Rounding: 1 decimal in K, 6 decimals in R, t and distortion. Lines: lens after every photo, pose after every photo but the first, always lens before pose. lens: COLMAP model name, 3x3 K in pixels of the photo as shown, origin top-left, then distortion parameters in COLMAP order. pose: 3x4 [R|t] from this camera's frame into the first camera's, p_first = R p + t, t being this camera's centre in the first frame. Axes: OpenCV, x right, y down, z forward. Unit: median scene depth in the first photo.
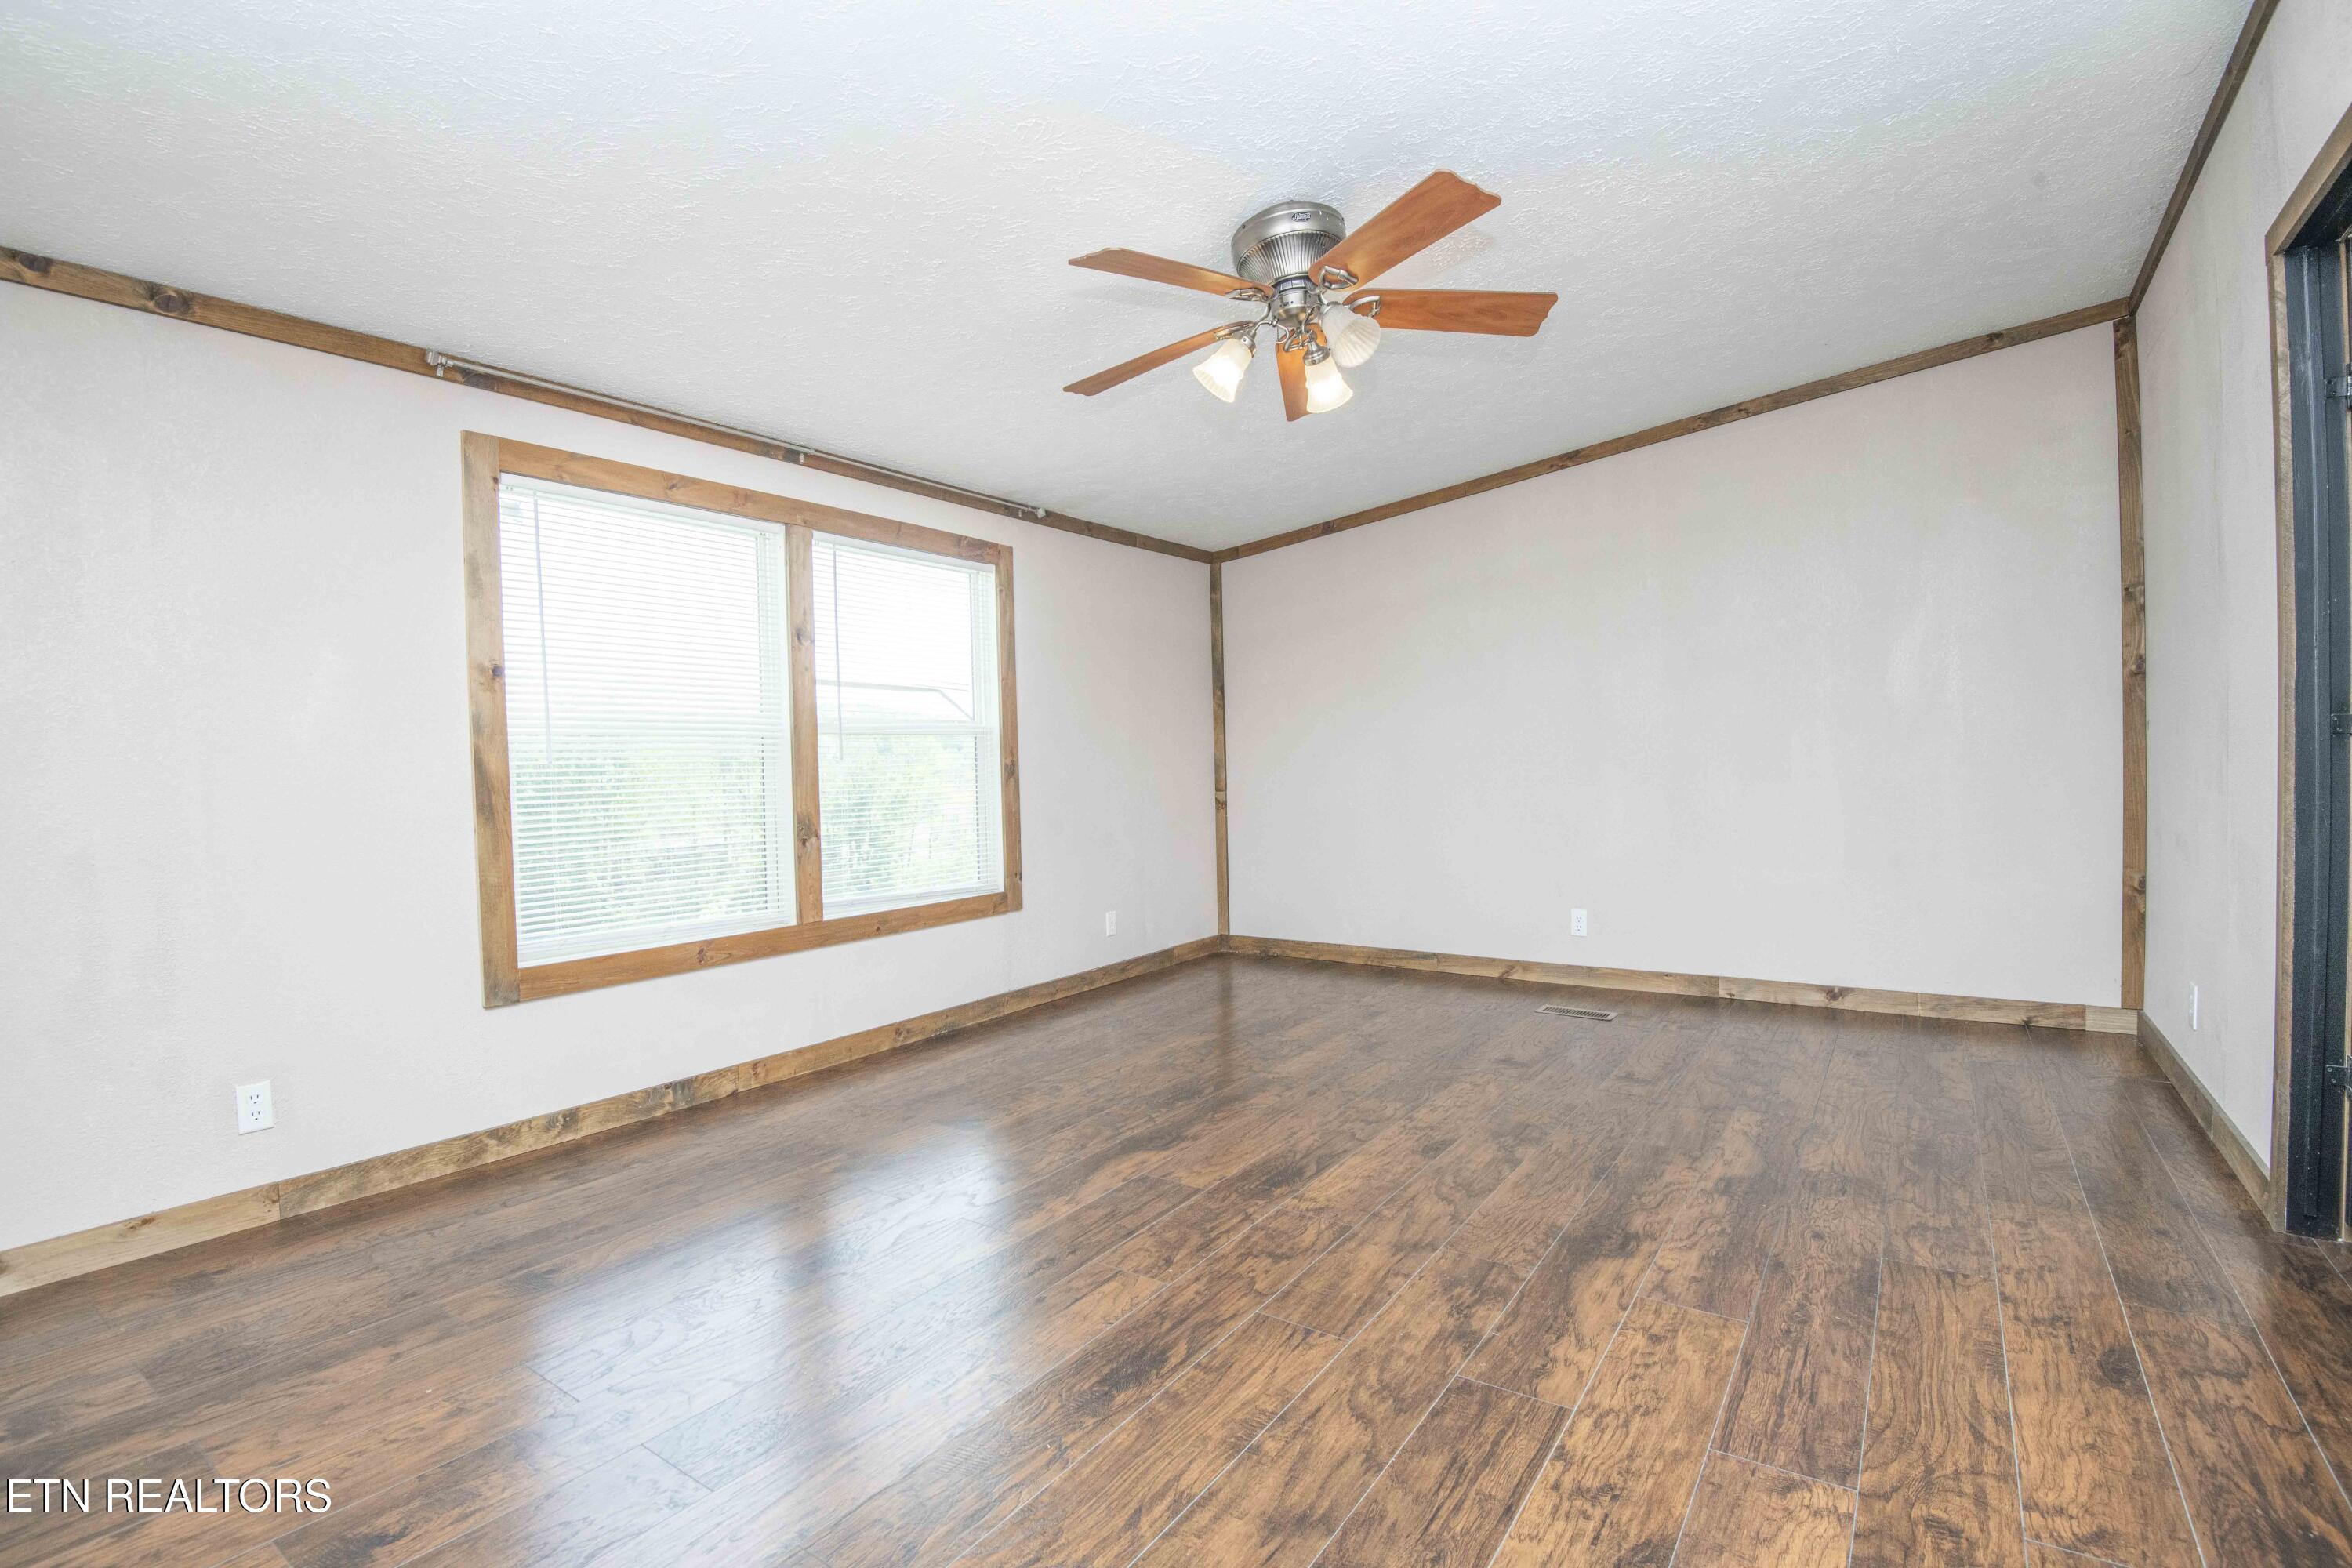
lens RADIAL K [[1086.8, 0, 1183.3], [0, 1086.8, 781.0], [0, 0, 1]] dist [-0.006189, -0.019253]
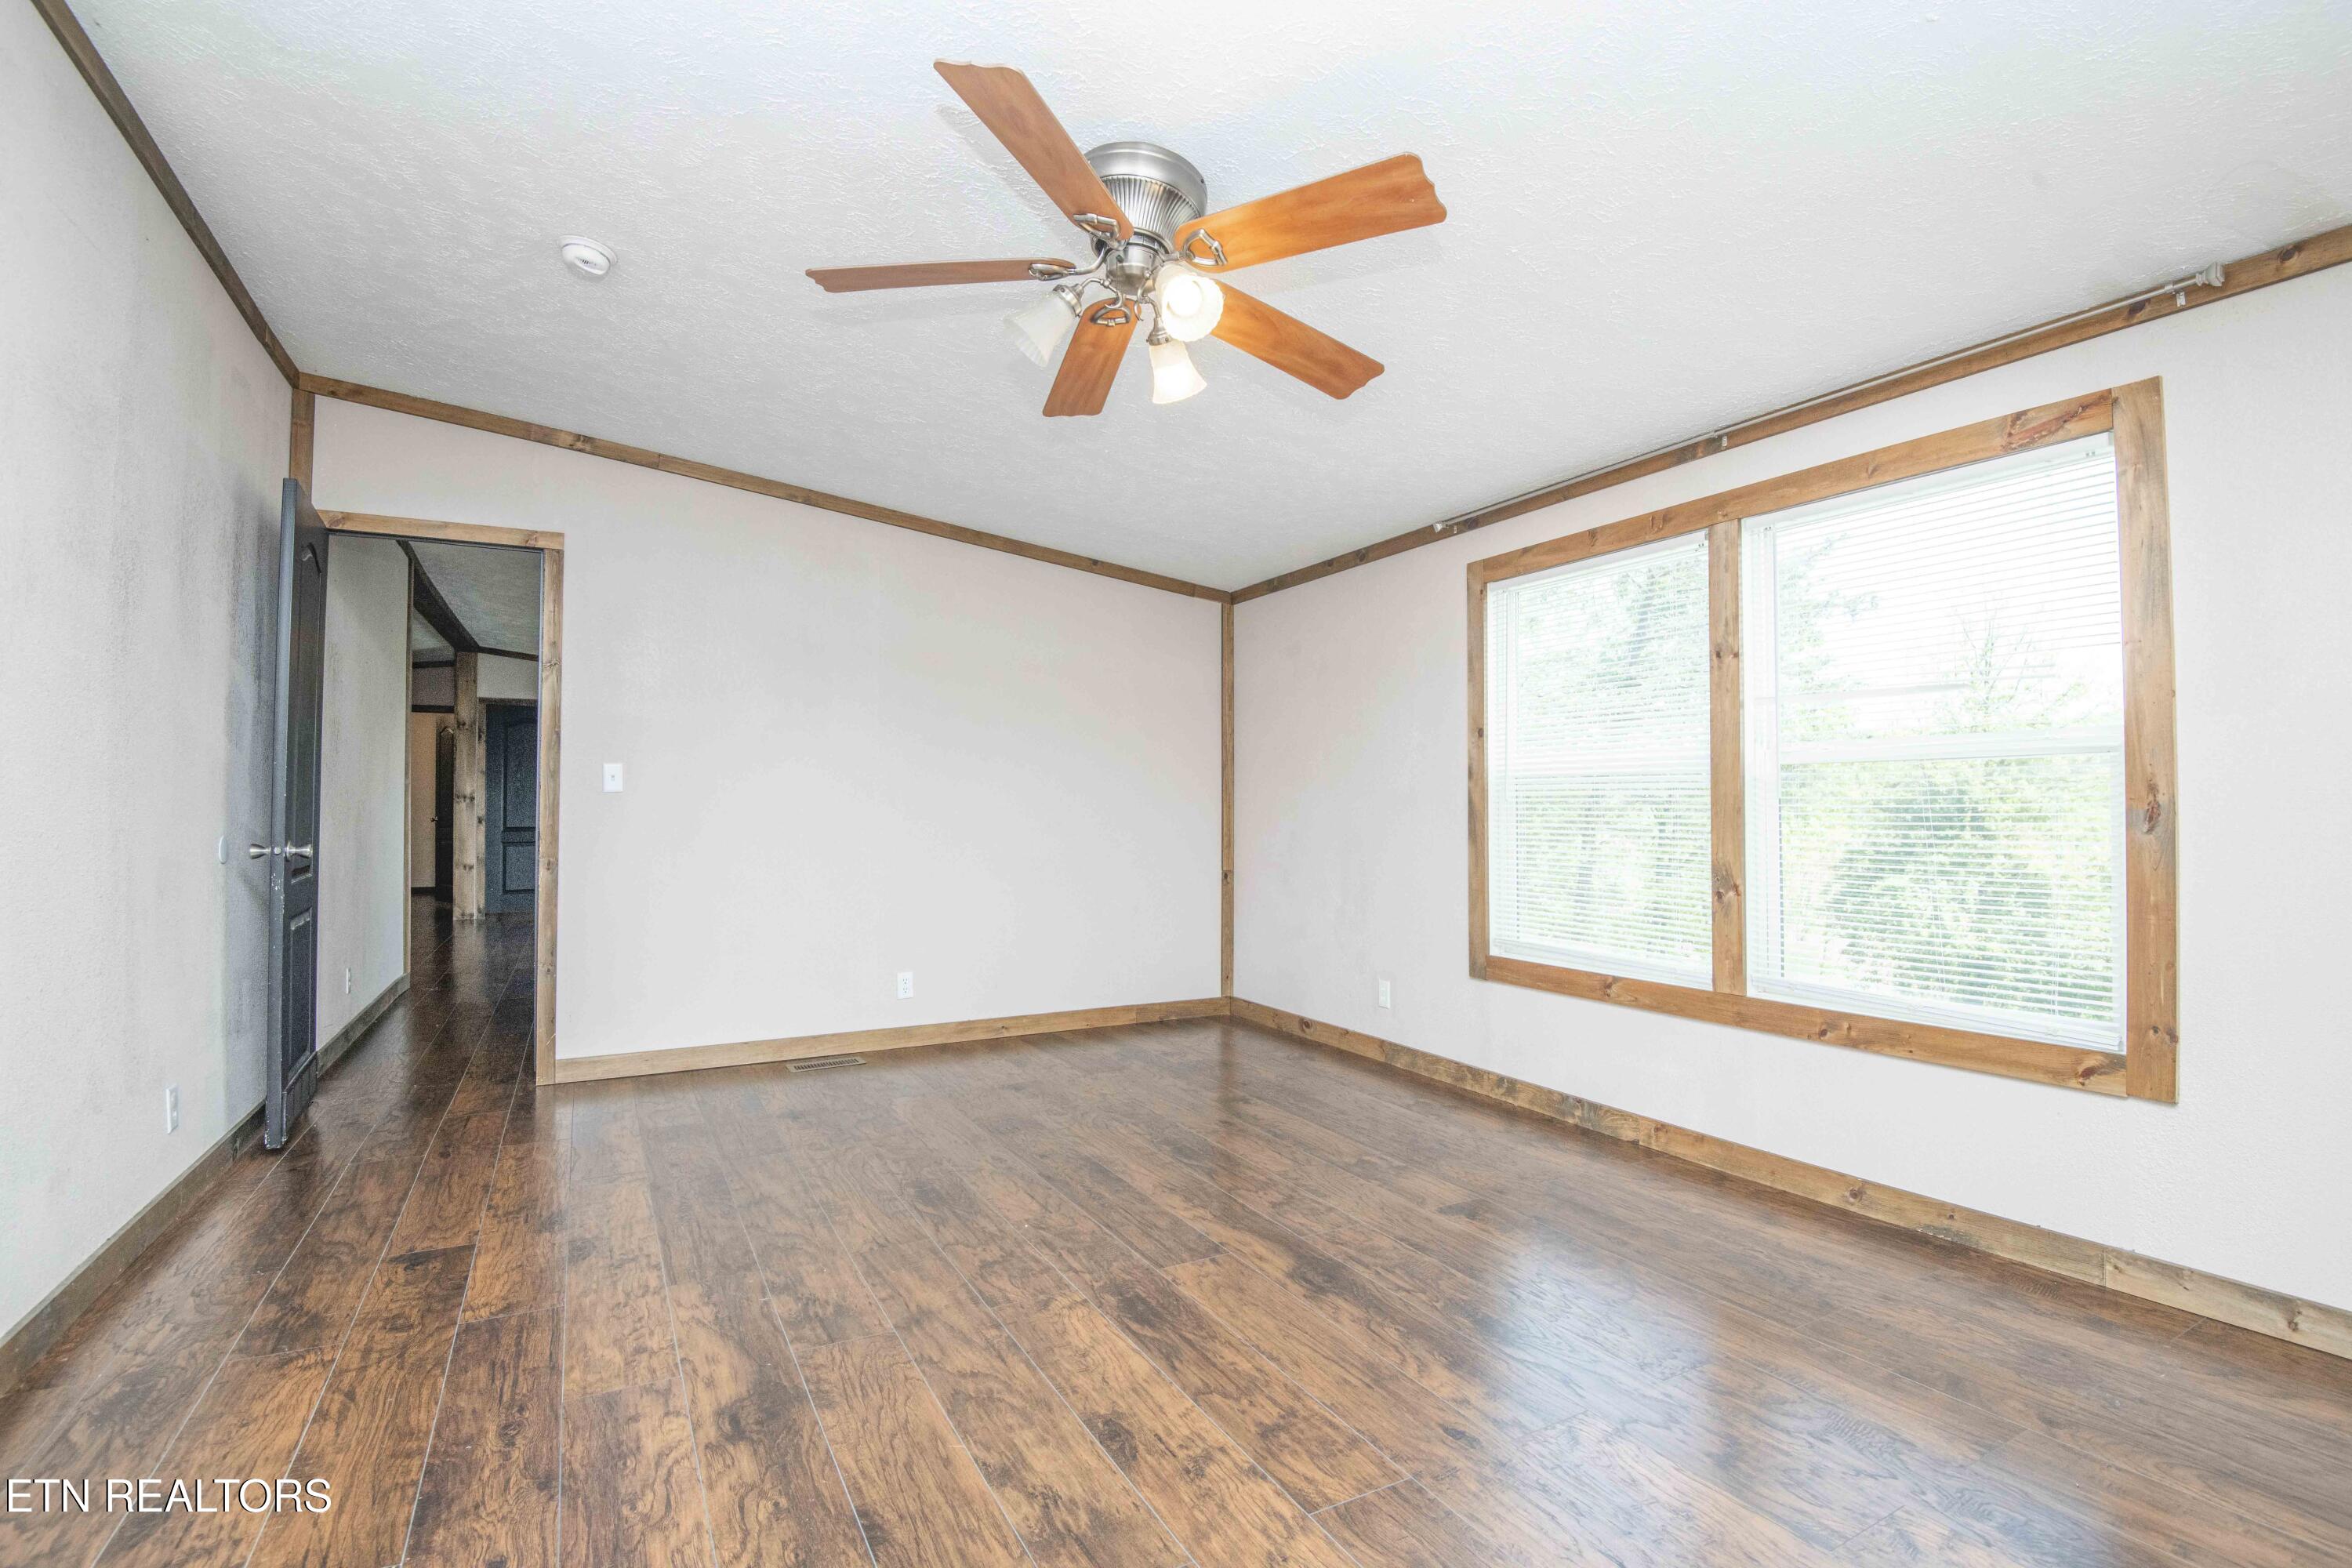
lens RADIAL K [[1086.8, 0, 1183.3], [0, 1086.8, 781.0], [0, 0, 1]] dist [-0.006189, -0.019253]
pose [[-0.449104, -0.000386, -0.893479, 0.893661], [-0.005969, 0.999979, 0.002569, -0.049990], [0.893459, 0.006487, -0.449097, 1.516481]]
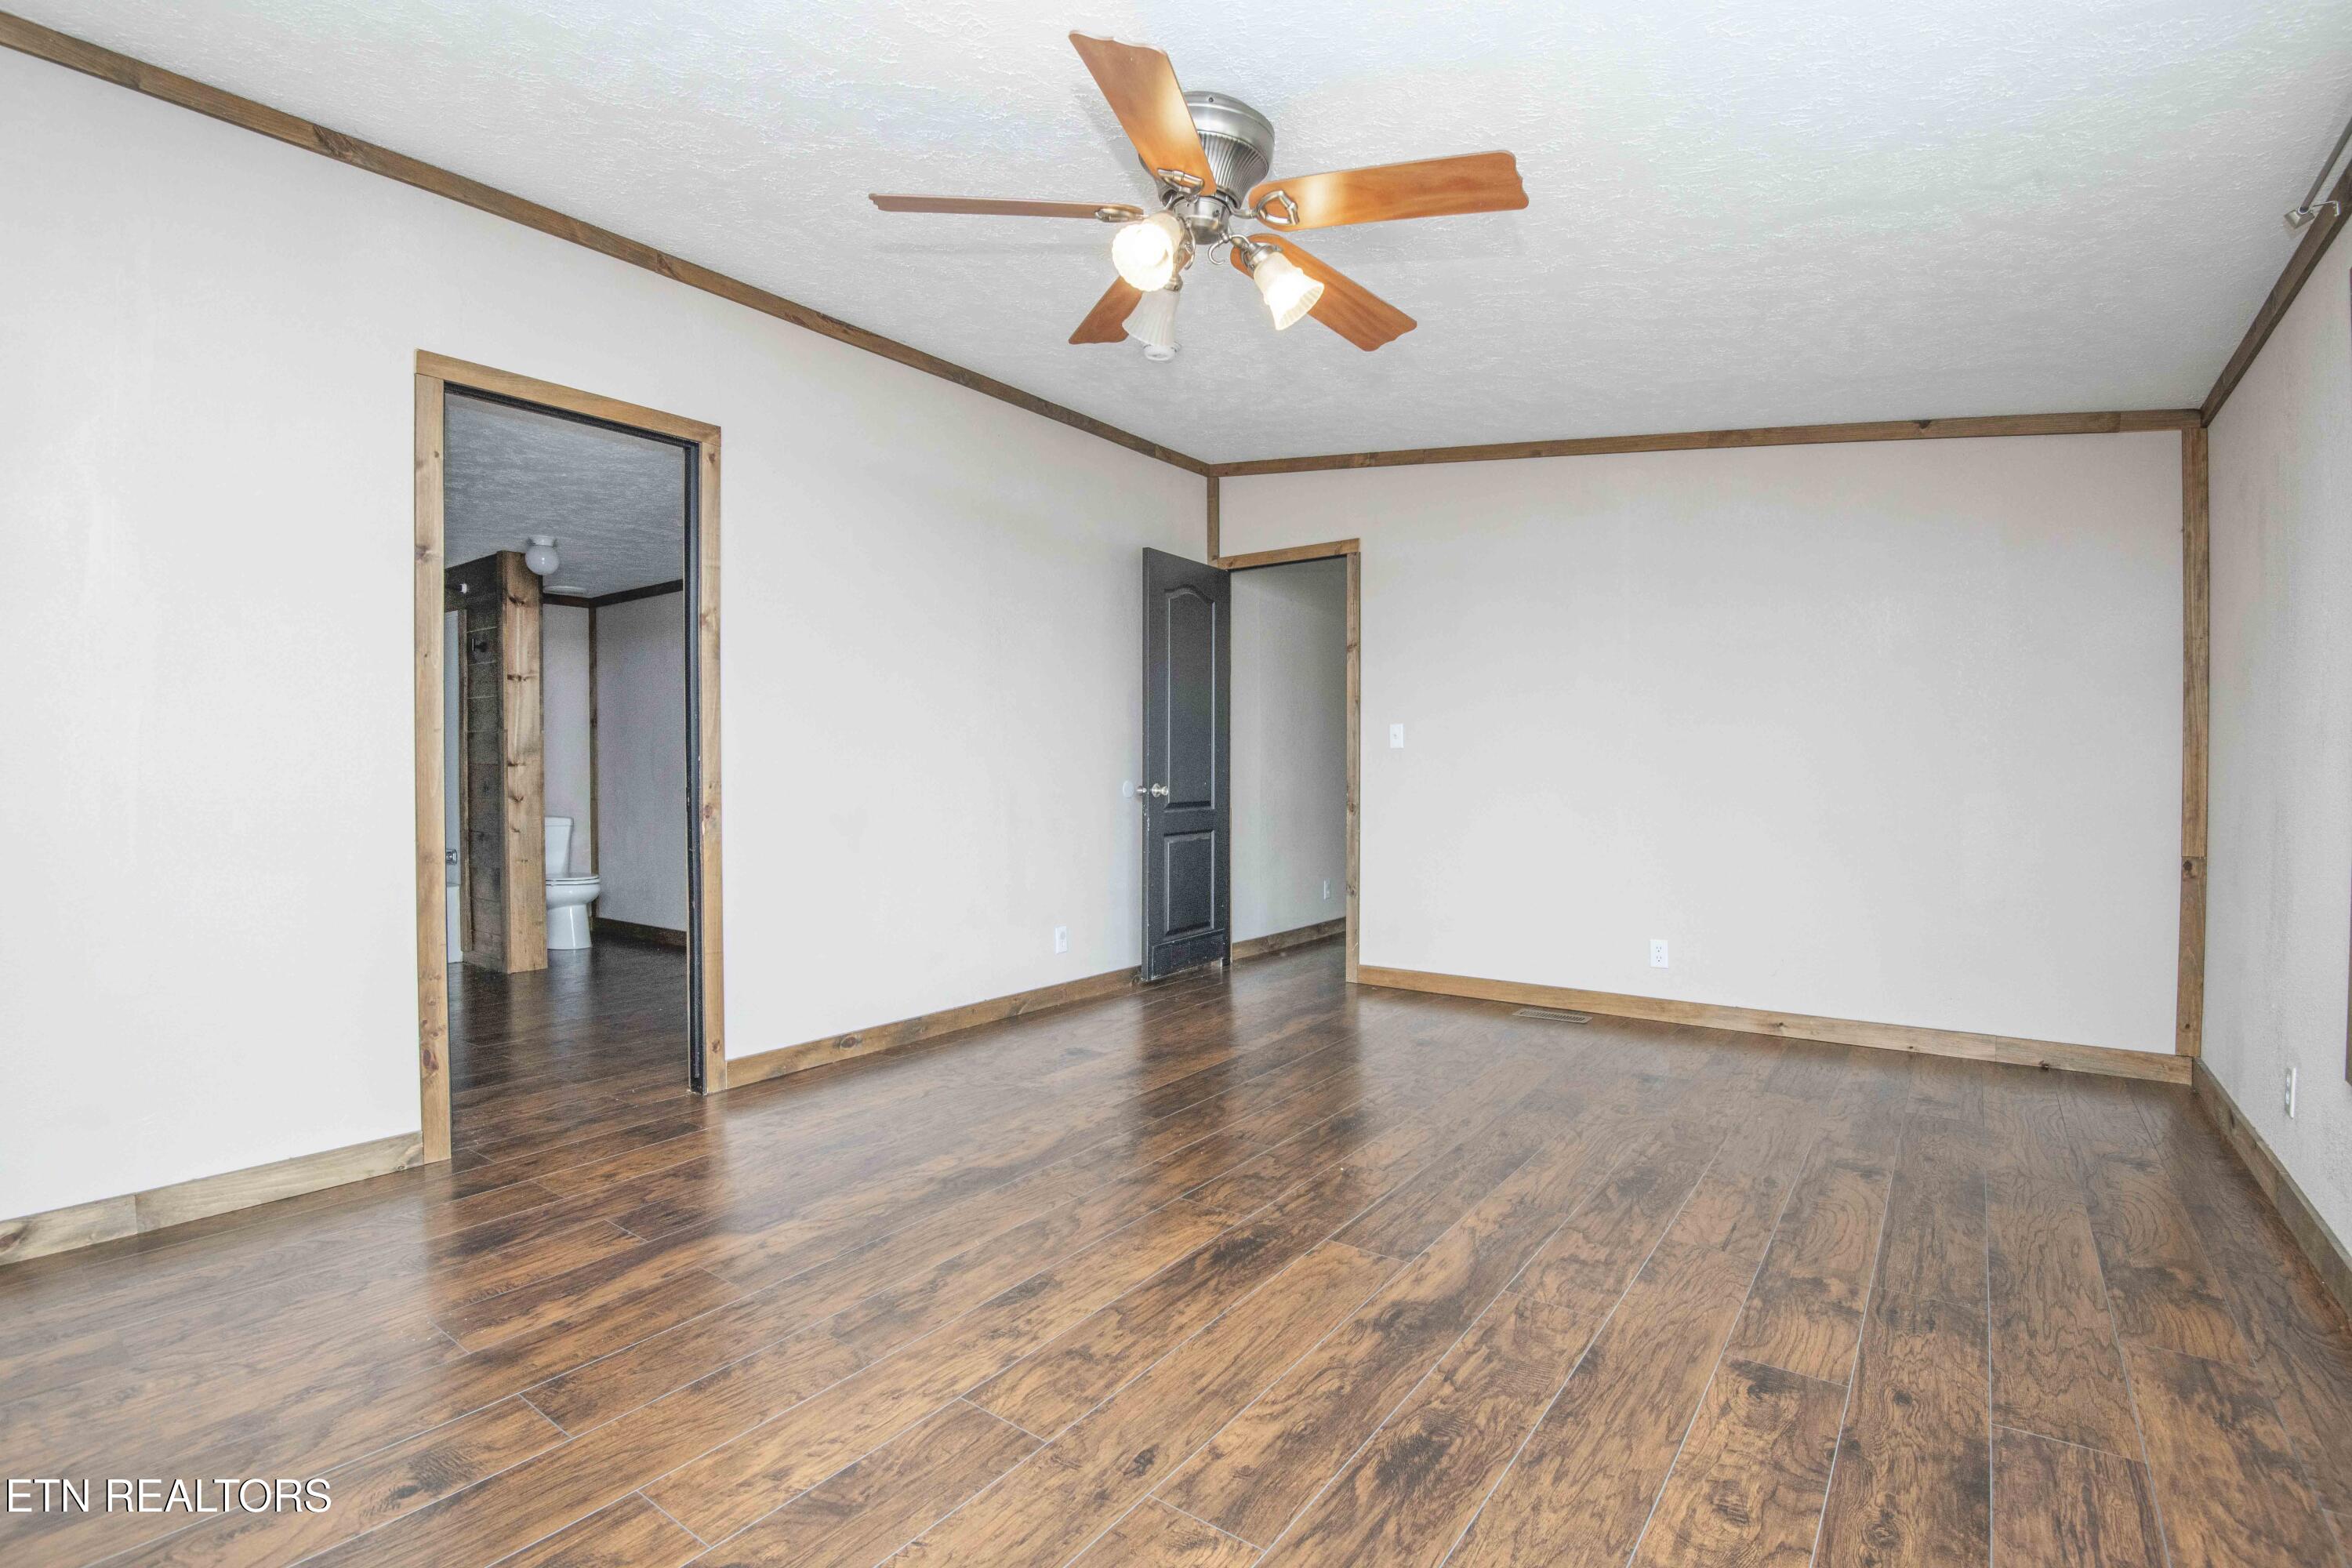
lens RADIAL K [[1086.8, 0, 1183.3], [0, 1086.8, 781.0], [0, 0, 1]] dist [-0.006189, -0.019253]
pose [[-0.999253, 0.024984, 0.029468, 0.109052], [0.025806, 0.999279, 0.027846, -0.029204], [-0.028752, 0.028585, -0.999178, 1.986895]]
